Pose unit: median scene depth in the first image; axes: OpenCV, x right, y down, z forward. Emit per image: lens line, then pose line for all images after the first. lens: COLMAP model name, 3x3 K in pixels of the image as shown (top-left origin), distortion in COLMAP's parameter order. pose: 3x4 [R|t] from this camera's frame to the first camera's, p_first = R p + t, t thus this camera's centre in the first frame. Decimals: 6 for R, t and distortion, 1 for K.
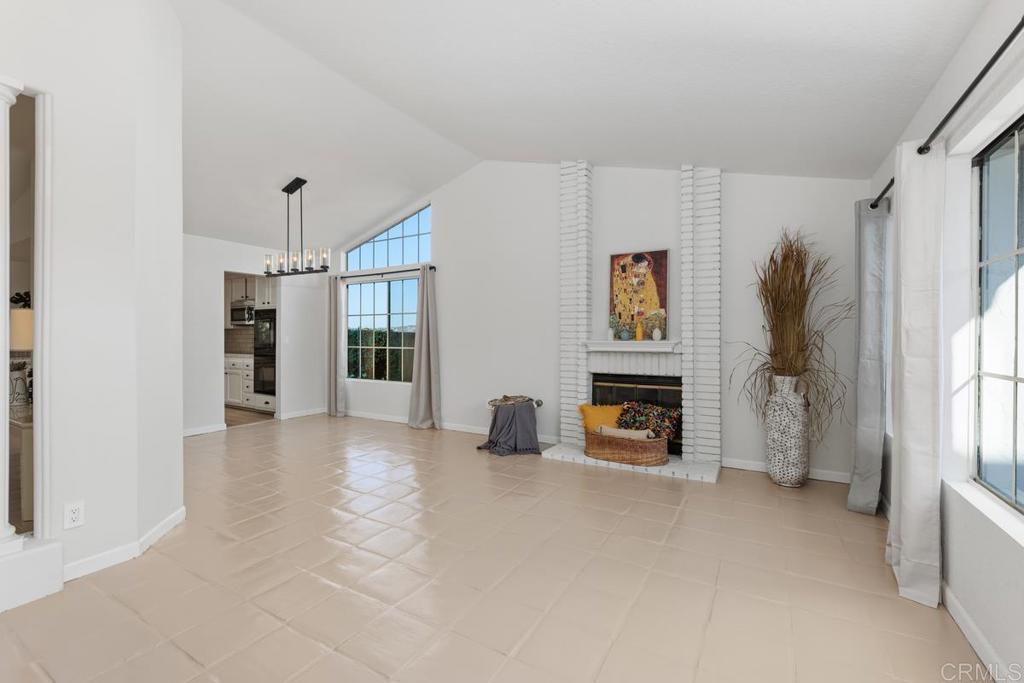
lens RADIAL K [[438.5, 0, 510.0], [0, 438.5, 339.2], [0, 0, 1]] dist [-0.001456, 0.000472]
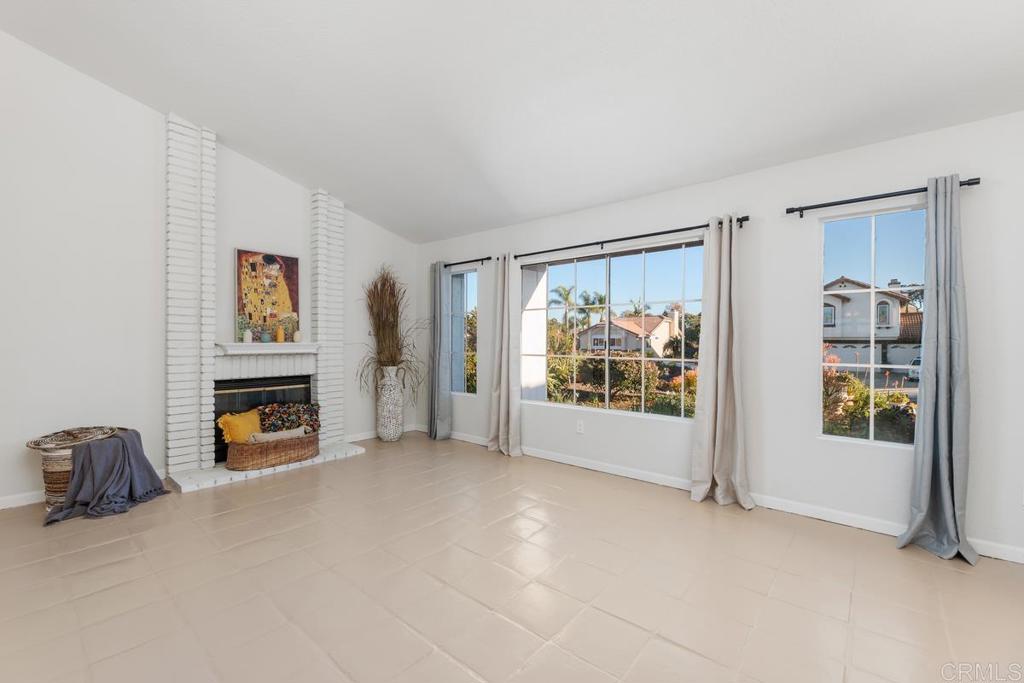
lens RADIAL K [[438.5, 0, 510.0], [0, 438.5, 339.2], [0, 0, 1]] dist [-0.001456, 0.000472]
pose [[0.163378, 0.003282, 0.986558, -0.559429], [0.000876, 0.999994, -0.003472, -0.000355], [-0.986563, 0.001431, 0.163374, 0.280586]]
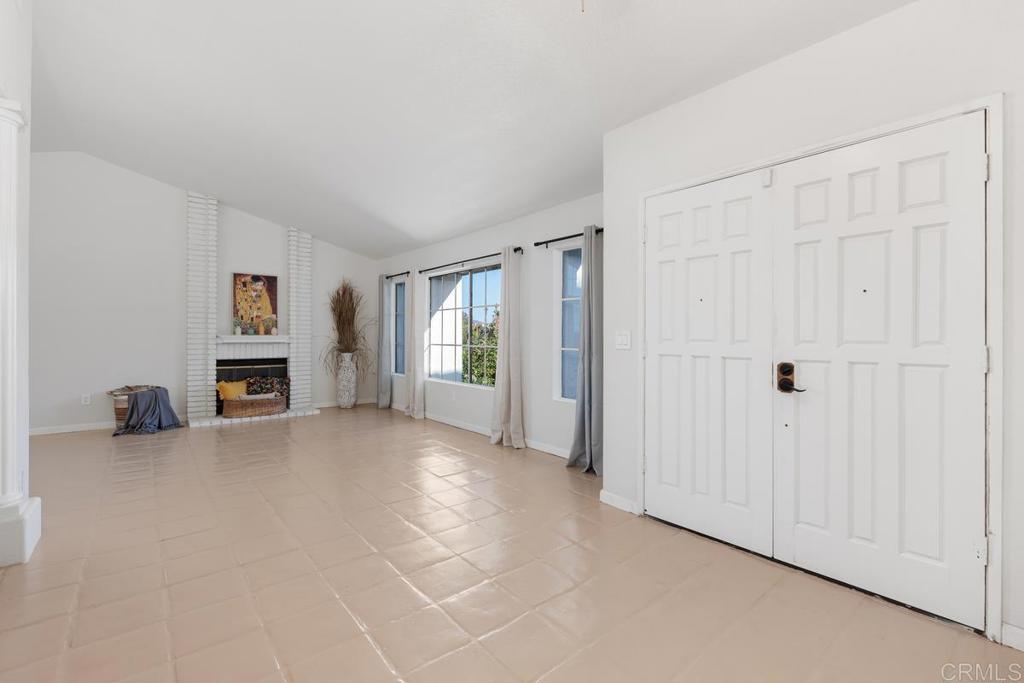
lens RADIAL K [[464.2, 0, 515.8], [0, 464.2, 331.4], [0, 0, 1]] dist [-0.002302, -0.000502]
pose [[0.335537, 0.008231, 0.941991, -0.814188], [0.002011, 0.999953, -0.009454, 0.006585], [-0.942025, 0.005067, 0.335505, -0.310771]]
